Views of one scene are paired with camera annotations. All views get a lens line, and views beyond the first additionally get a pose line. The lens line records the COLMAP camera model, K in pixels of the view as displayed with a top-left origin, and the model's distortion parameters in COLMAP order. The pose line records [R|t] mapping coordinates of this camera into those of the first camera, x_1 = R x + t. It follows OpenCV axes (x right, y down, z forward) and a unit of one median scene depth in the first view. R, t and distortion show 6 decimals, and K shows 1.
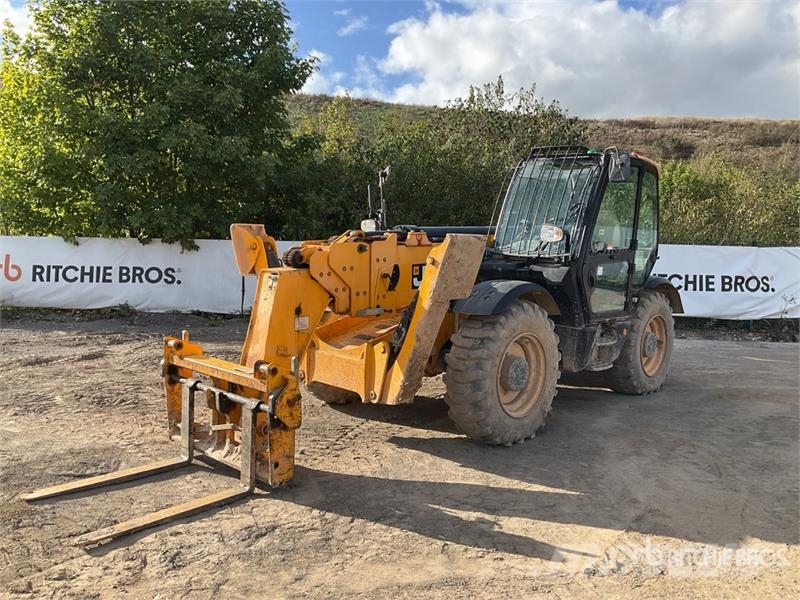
lens RADIAL K [[677.6, 0, 401.9], [0, 677.6, 303.1], [0, 0, 1]] dist [0.040413, -0.062671]
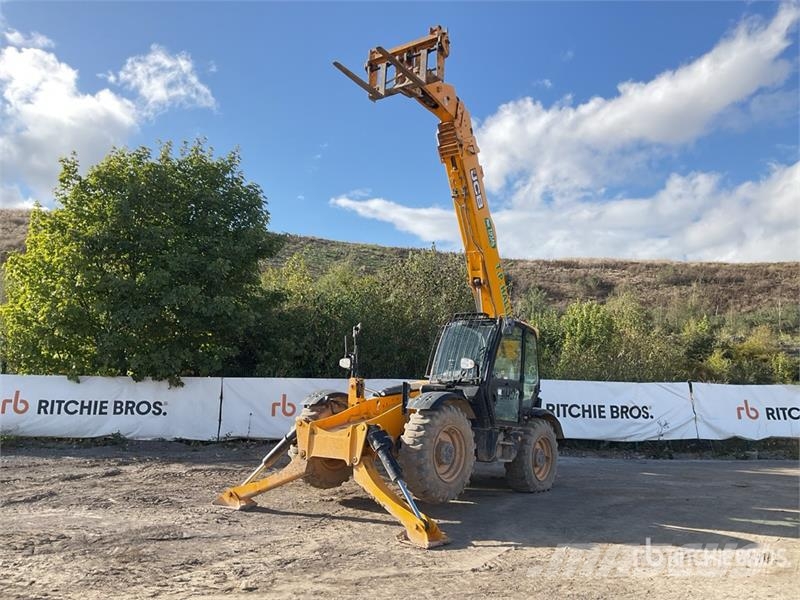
lens RADIAL K [[677.6, 0, 400.2], [0, 677.6, 298.7], [0, 0, 1]] dist [0.040413, -0.062671]
pose [[0.996585, 0.007358, 0.082249, -0.019966], [0.008865, 0.980735, -0.195141, 0.007597], [-0.082101, 0.195204, 0.977320, -0.228529]]
